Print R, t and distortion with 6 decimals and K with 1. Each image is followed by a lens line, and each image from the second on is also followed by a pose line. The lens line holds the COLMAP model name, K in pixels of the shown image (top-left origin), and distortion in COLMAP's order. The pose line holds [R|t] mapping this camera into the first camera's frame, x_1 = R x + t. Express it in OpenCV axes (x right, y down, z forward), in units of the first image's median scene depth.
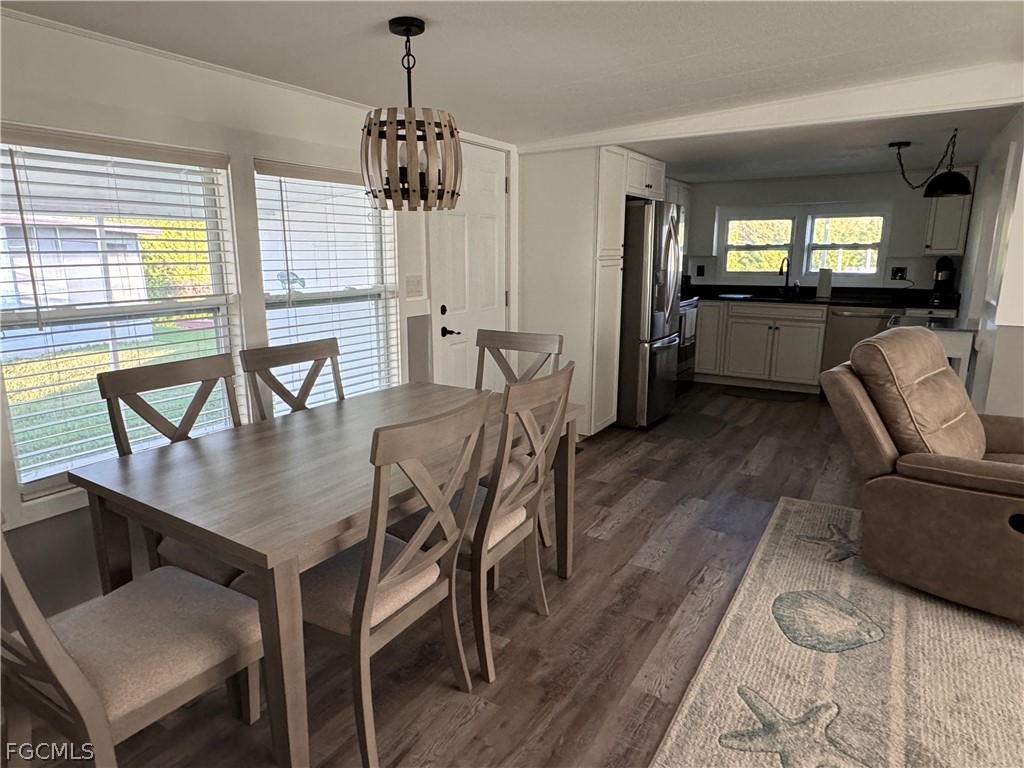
lens RADIAL K [[611.2, 0, 512.0], [0, 611.2, 384.0], [0, 0, 1]] dist [0.001003, 0.001750]
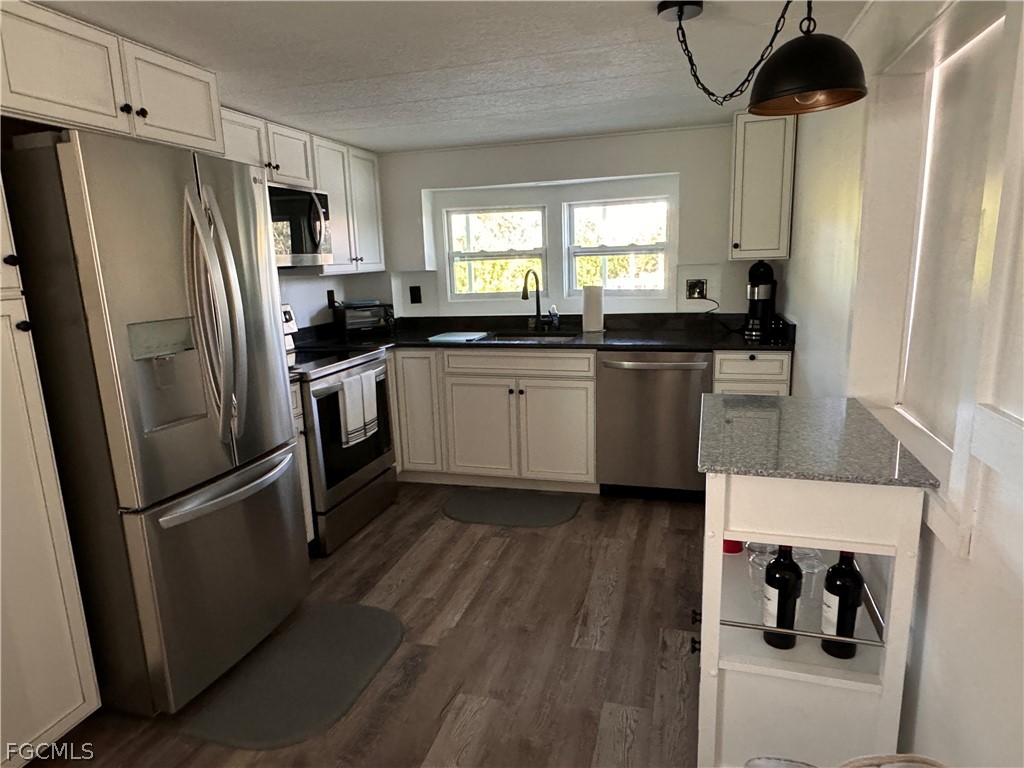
lens RADIAL K [[611.2, 0, 512.0], [0, 611.2, 384.0], [0, 0, 1]] dist [0.001003, 0.001750]
pose [[0.960049, -0.084360, 0.266812, 0.268299], [0.089370, 0.995976, -0.006669, -0.095116], [-0.265176, 0.030247, 0.963726, 0.437766]]
